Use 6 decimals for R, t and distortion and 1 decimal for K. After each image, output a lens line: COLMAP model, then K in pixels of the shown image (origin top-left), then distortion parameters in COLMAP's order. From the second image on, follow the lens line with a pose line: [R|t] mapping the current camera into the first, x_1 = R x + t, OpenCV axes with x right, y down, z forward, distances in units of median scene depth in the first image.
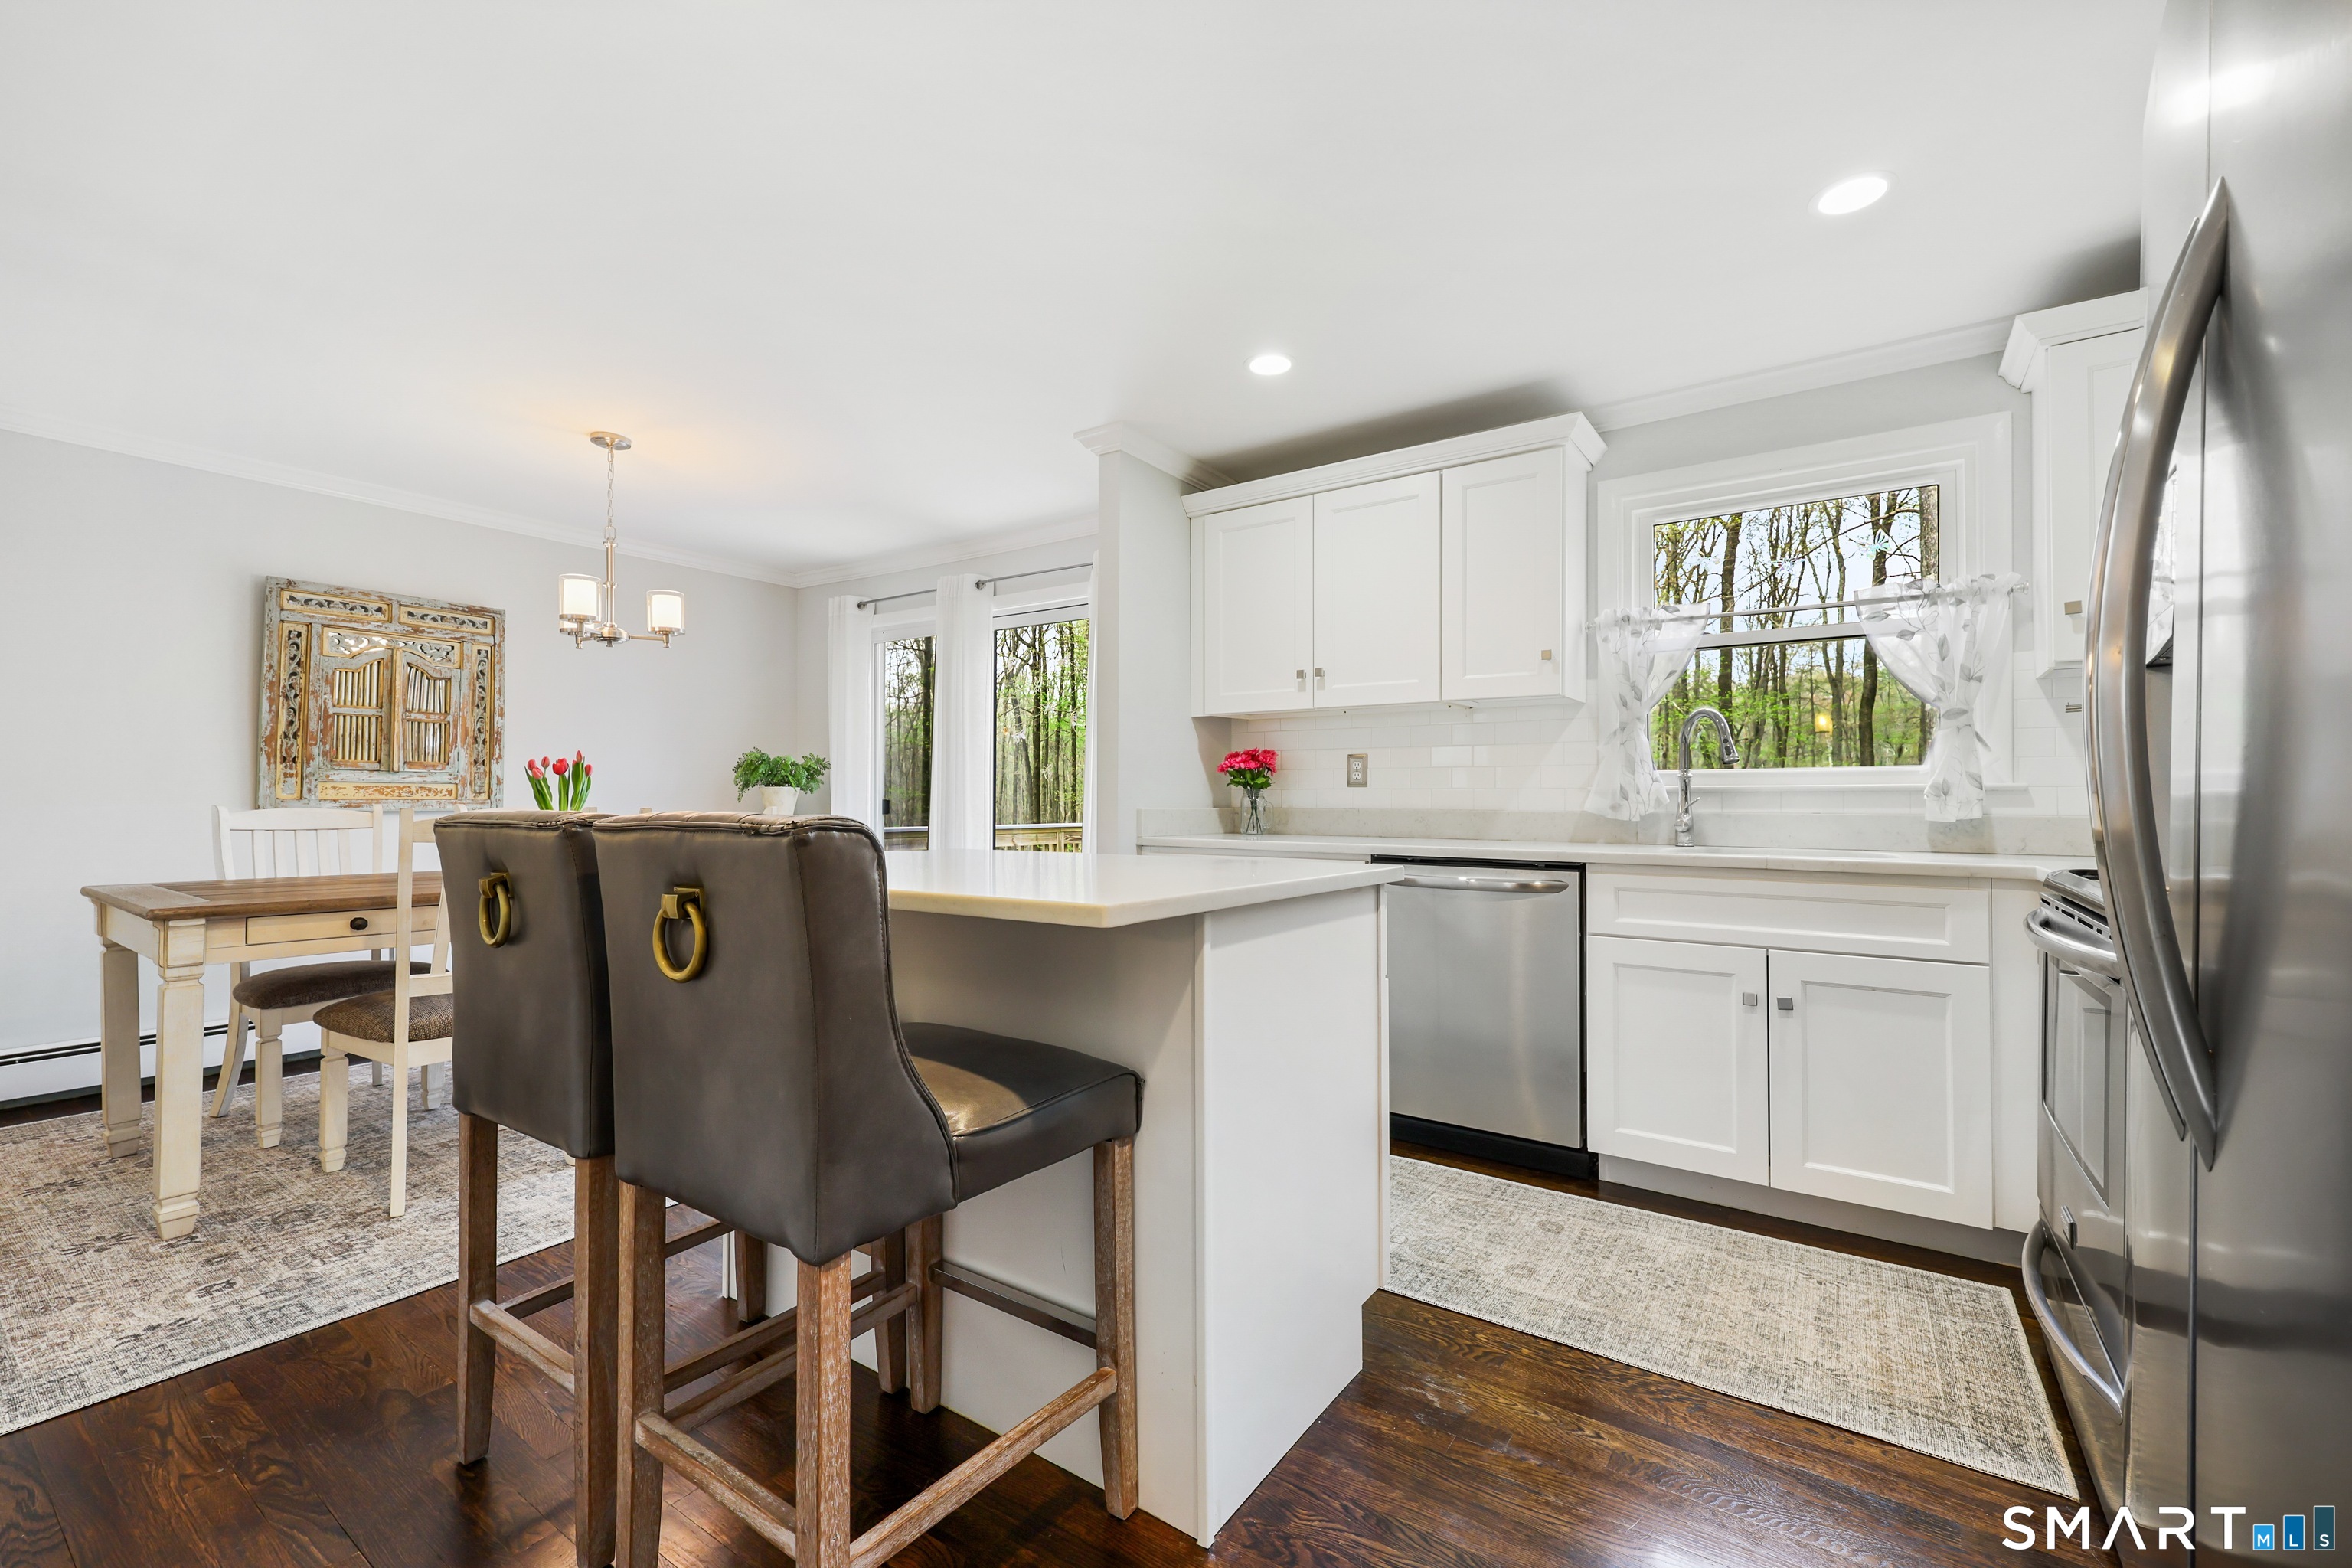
lens RADIAL K [[962.2, 0, 1189.8], [0, 962.2, 783.6], [0, 0, 1]] dist [0.007284, -0.000353]
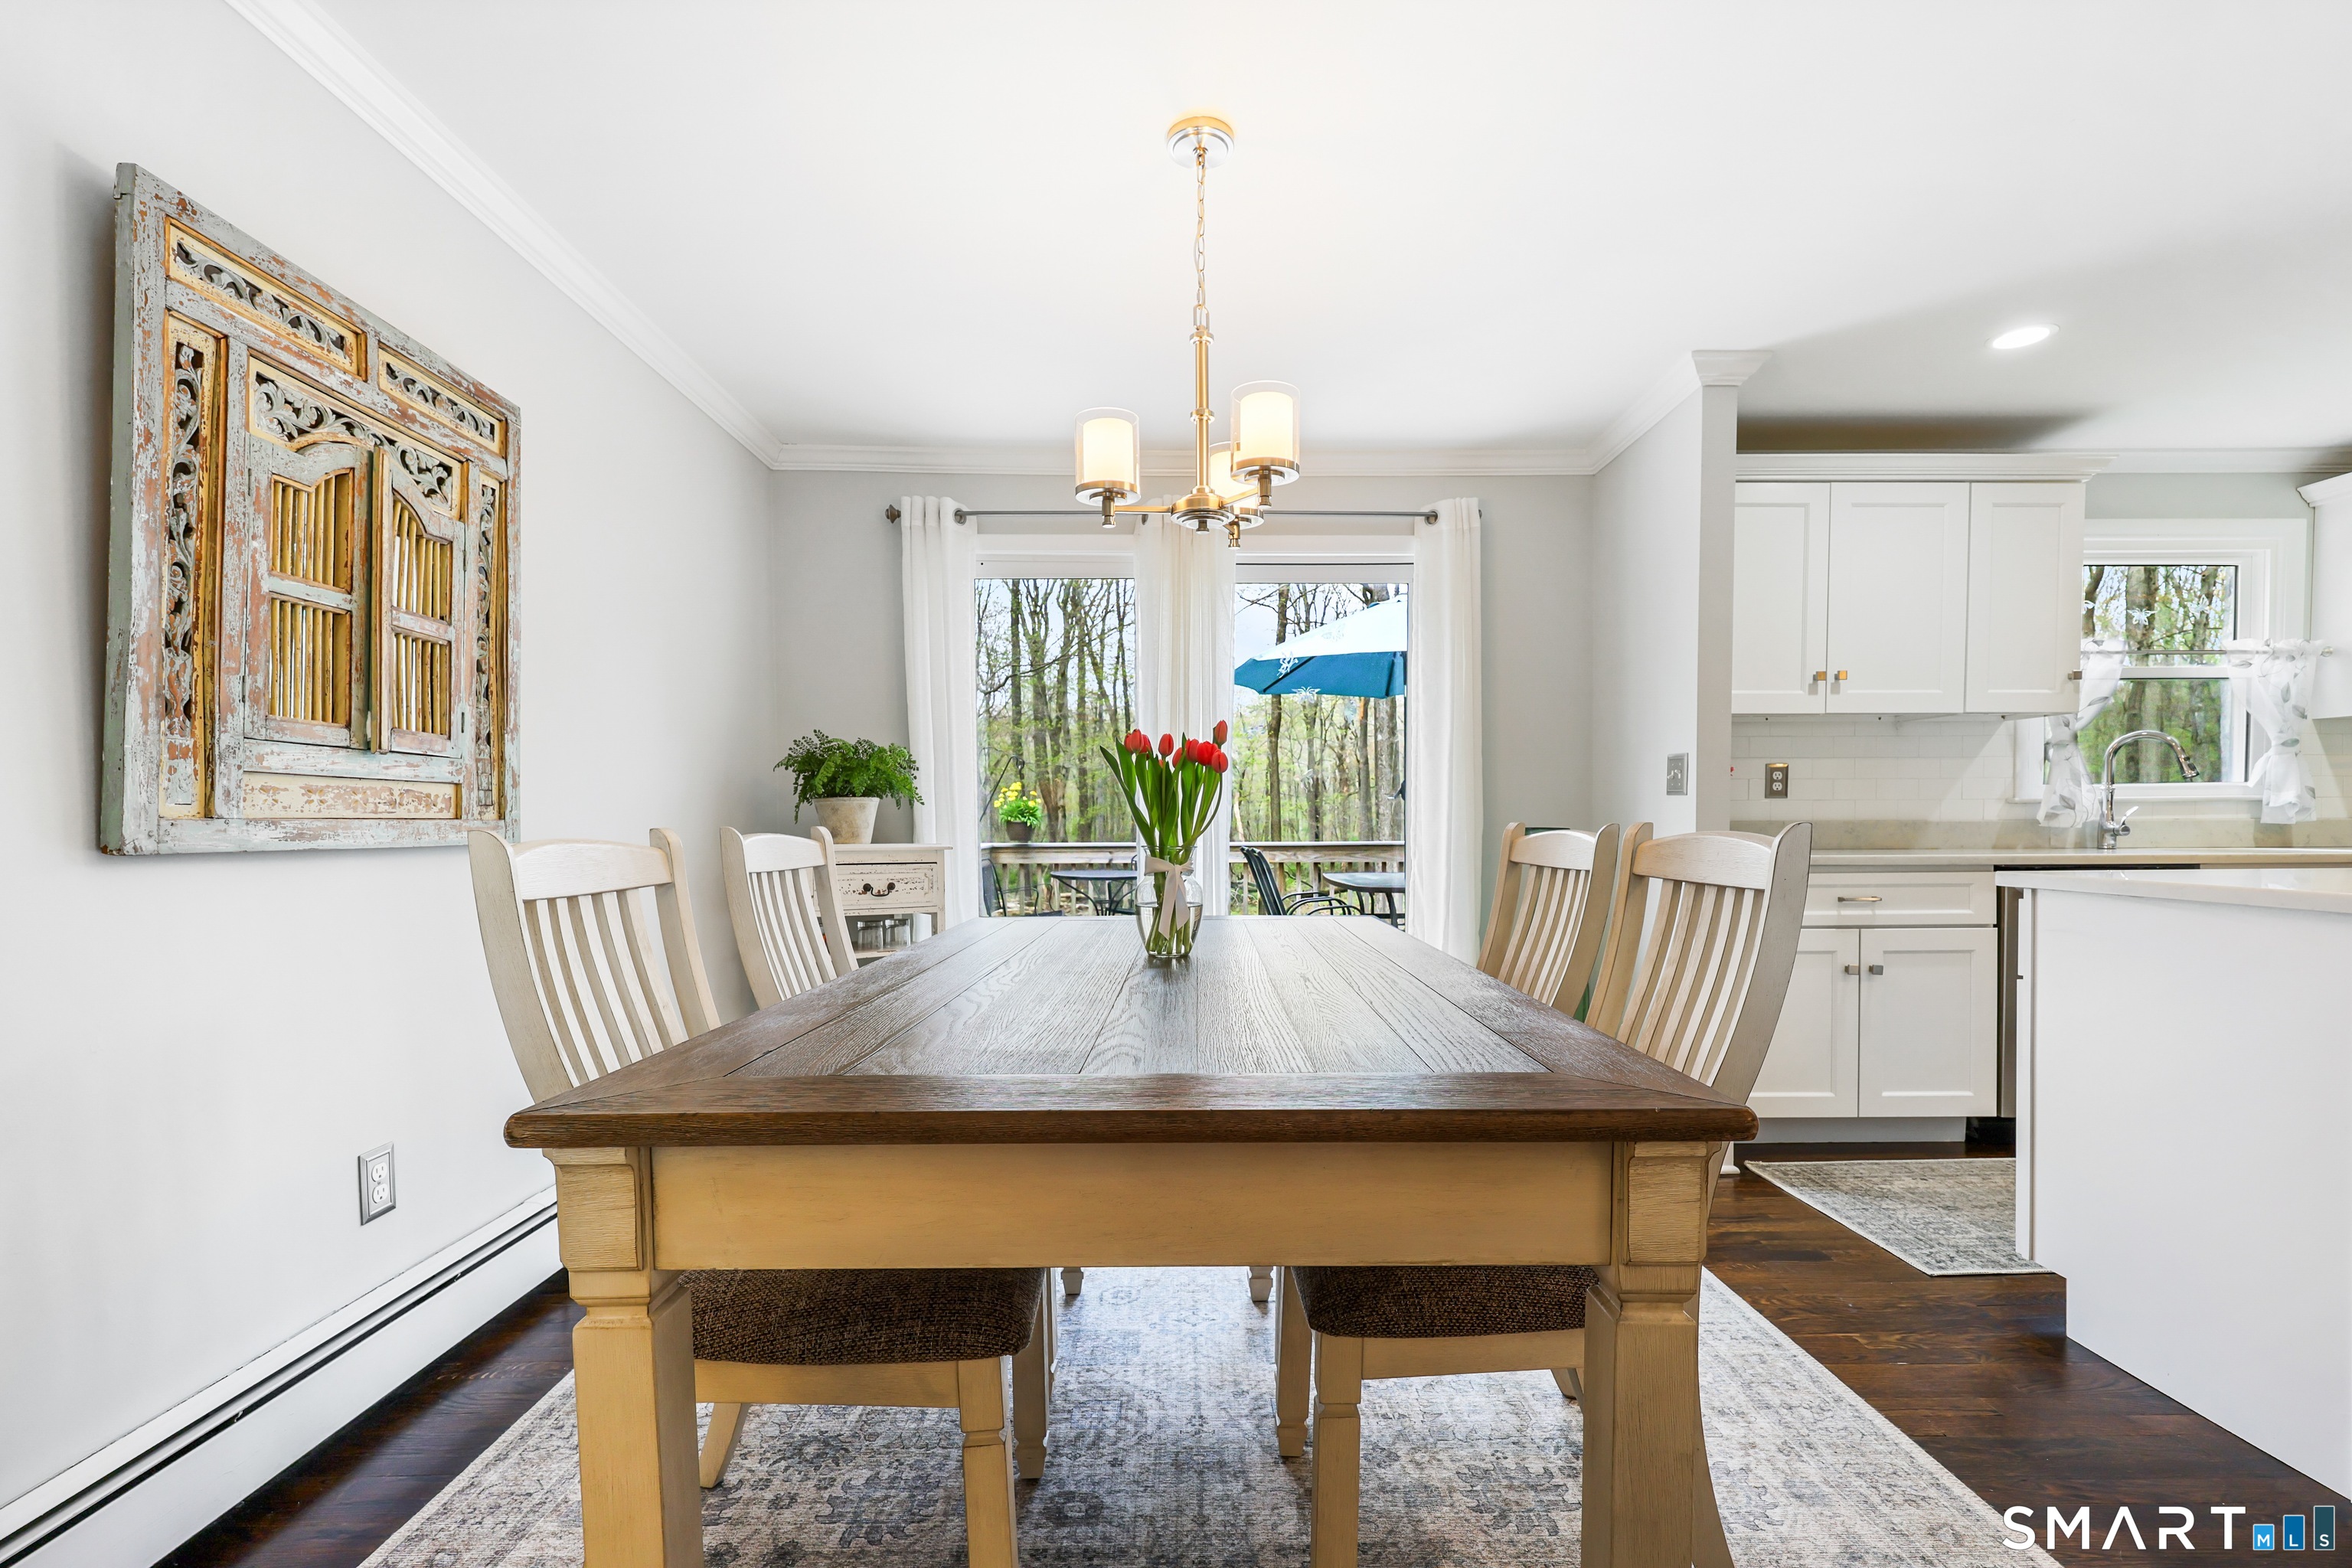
lens RADIAL K [[1019.8, 0, 1207.4], [0, 1019.8, 844.3], [0, 0, 1]] dist [0.002550, -0.000420]
pose [[0.819645, -0.020451, 0.572506, -0.873959], [-0.001602, 0.999277, 0.037990, 0.011372], [-0.572869, -0.032055, 0.819020, 0.490900]]
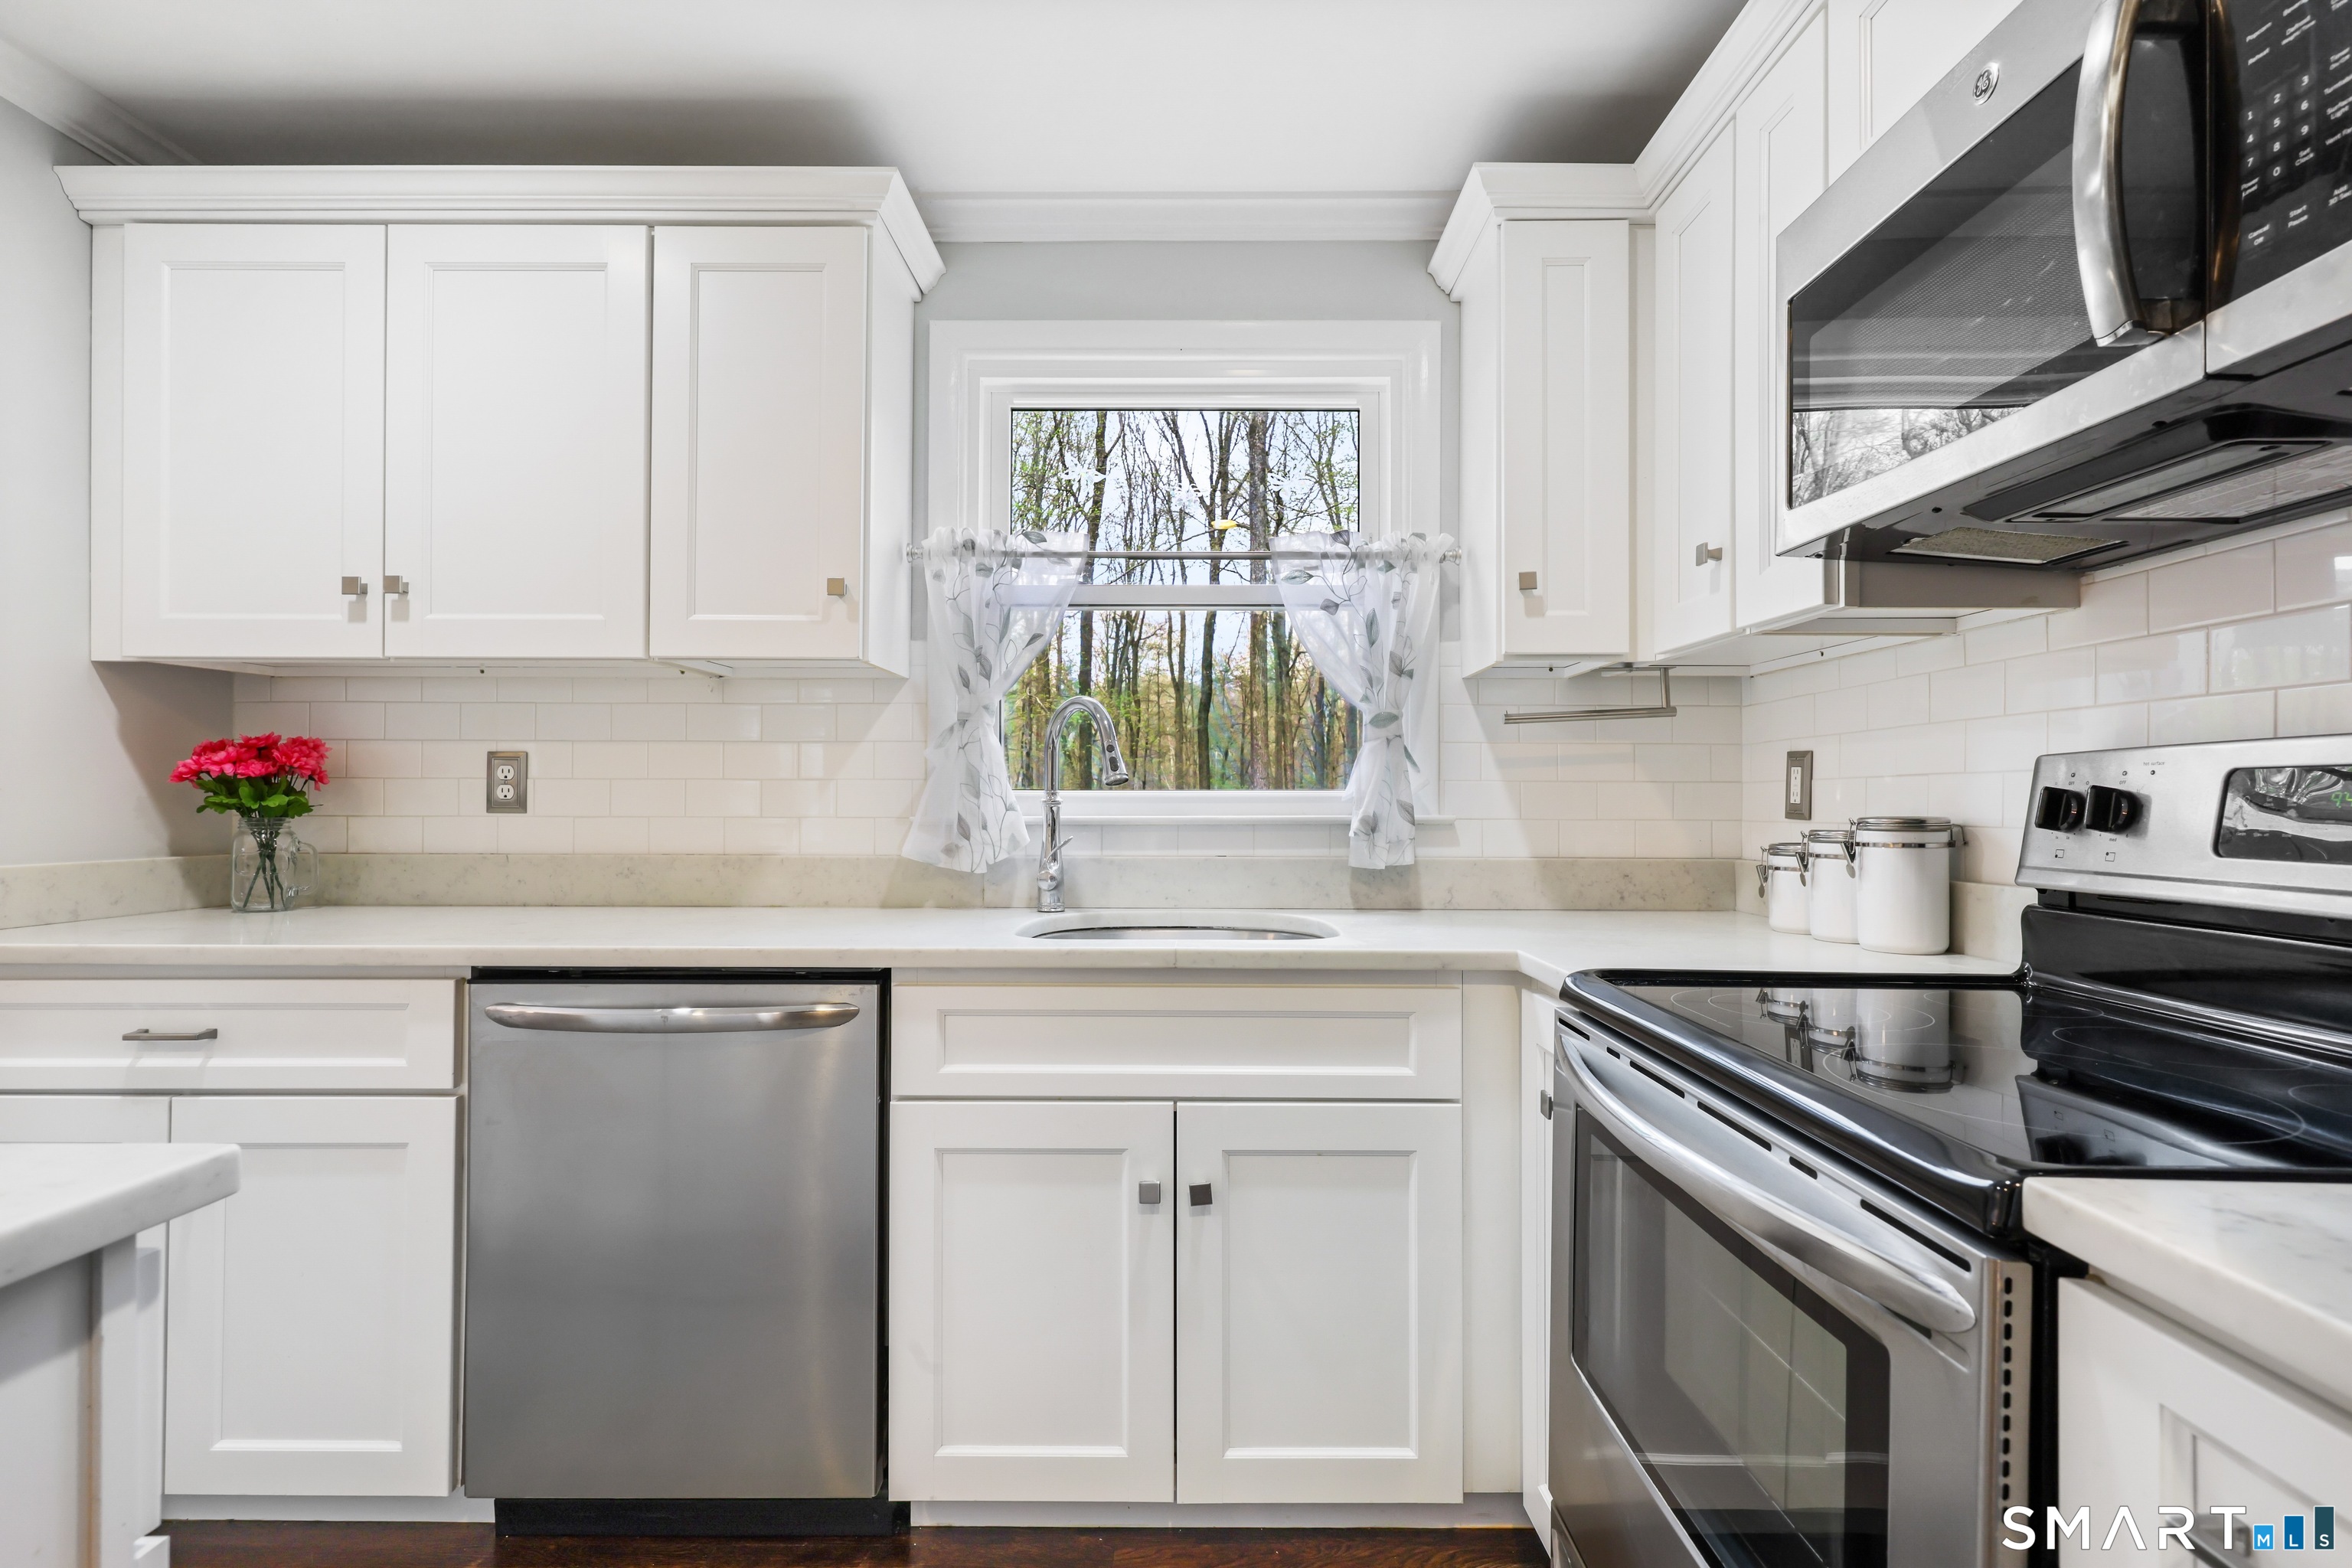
lens RADIAL K [[1117.9, 0, 1174.5], [0, 1117.9, 788.3], [0, 0, 1]] dist [0.000999, -0.000576]
pose [[0.831436, 0.006416, 0.555583, 0.137187], [-0.009629, 0.999950, 0.002863, -0.015452], [-0.555536, -0.007731, 0.831456, 0.274665]]
